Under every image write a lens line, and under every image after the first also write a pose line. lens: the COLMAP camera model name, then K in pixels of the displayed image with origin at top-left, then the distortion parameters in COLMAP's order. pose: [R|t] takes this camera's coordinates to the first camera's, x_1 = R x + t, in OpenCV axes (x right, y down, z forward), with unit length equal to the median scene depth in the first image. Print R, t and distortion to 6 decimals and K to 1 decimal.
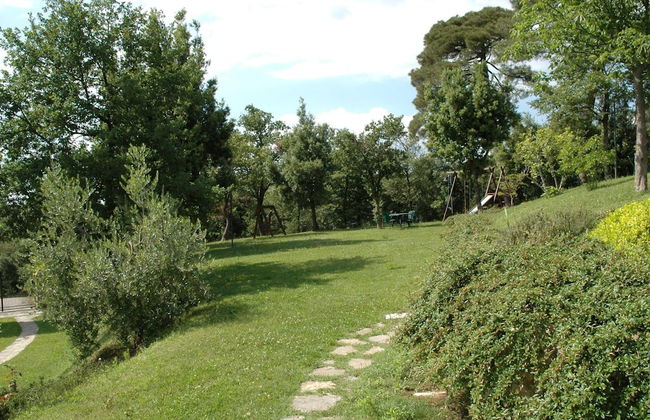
lens RADIAL K [[402.7, 0, 291.0], [0, 402.7, 207.5], [0, 0, 1]] dist [-0.037855, -0.001411]
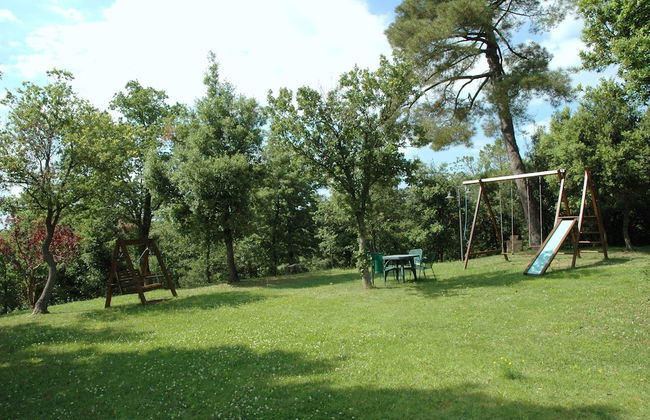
lens RADIAL K [[402.7, 0, 291.0], [0, 402.7, 207.5], [0, 0, 1]] dist [-0.037855, -0.001411]
pose [[0.978525, 0.014816, 0.205596, 0.022627], [-0.000088, 0.997443, -0.071464, -0.008134], [-0.206129, 0.069911, 0.976024, 0.426977]]
